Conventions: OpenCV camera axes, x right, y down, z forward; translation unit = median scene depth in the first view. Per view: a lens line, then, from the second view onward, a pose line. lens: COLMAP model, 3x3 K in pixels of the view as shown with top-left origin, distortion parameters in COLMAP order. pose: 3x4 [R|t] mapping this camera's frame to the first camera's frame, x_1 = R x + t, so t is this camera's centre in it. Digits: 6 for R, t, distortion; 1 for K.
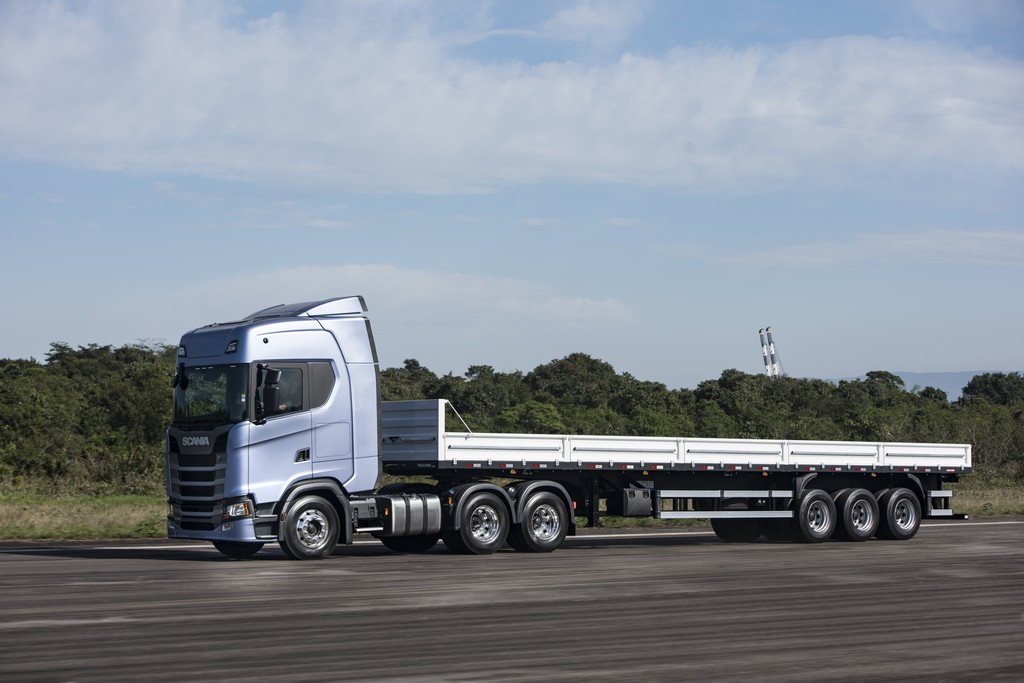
lens RADIAL K [[2222.1, 0, 511.8], [0, 2222.1, 340.9], [0, 0, 1]] dist [-0.100195, 0.000000]
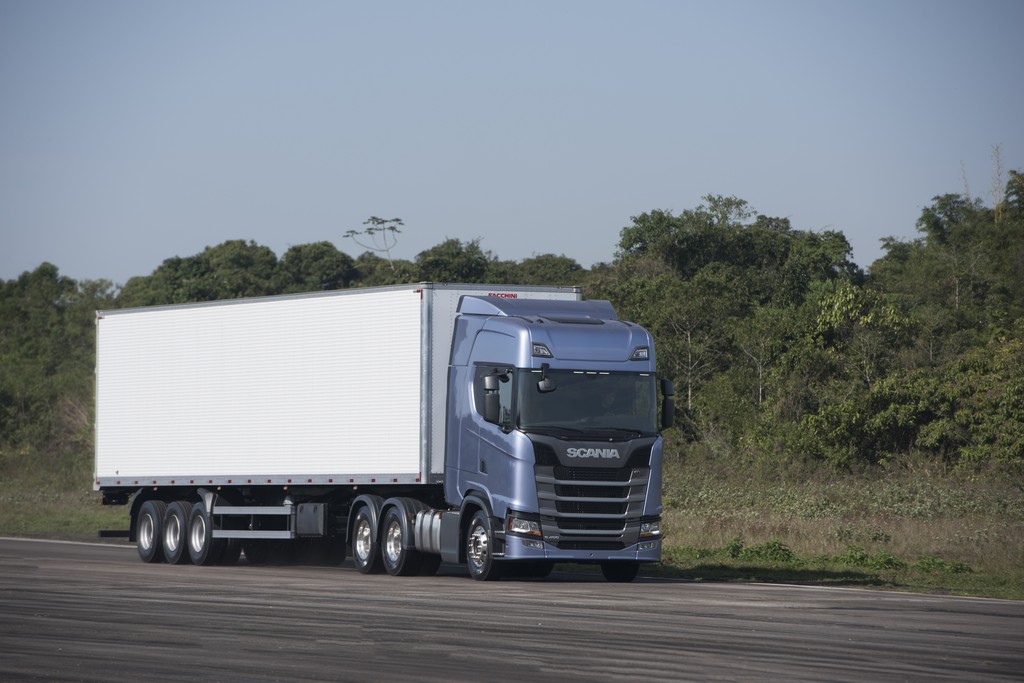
lens RADIAL K [[6334.2, 0, 511.0], [0, 6334.2, 342.1], [0, 0, 1]] dist [0.228019, 0.000000]
pose [[0.227017, 0.033213, 0.973324, -2.699274], [-0.076876, 0.996911, -0.016087, 0.044470], [-0.970852, -0.071173, 0.228869, 0.439419]]
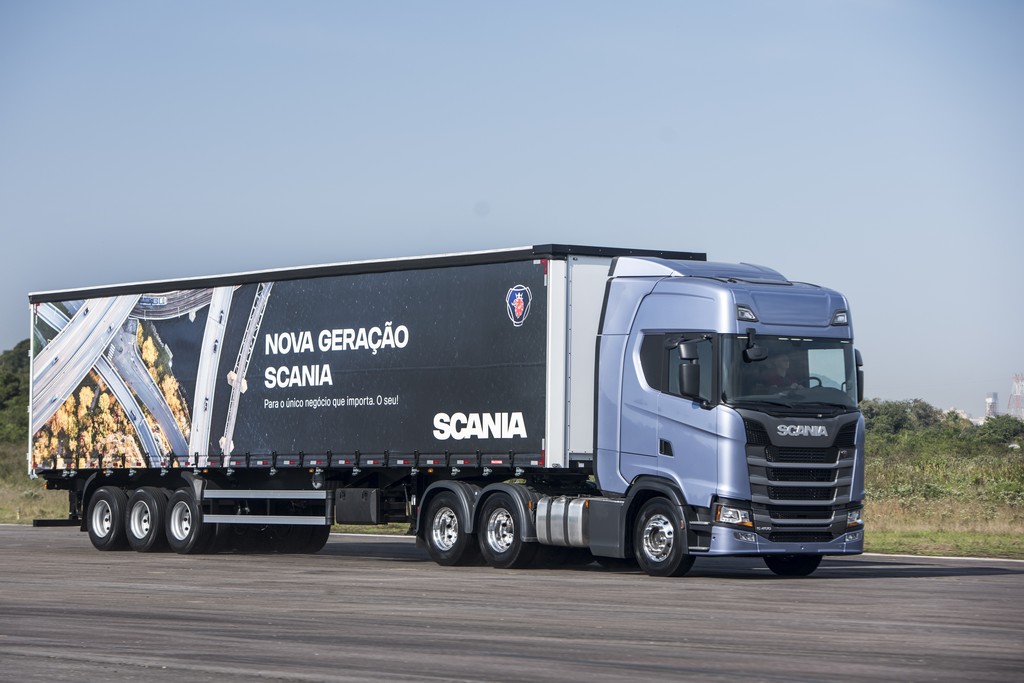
lens RADIAL K [[3319.8, 0, 496.8], [0, 3319.8, 365.5], [0, 0, 1]] dist [0.889580, 0.000000]
pose [[0.006695, 0.034671, 0.999376, -1.353796], [-0.066024, 0.997233, -0.034154, 0.070443], [-0.997796, -0.065754, 0.008966, 1.102941]]
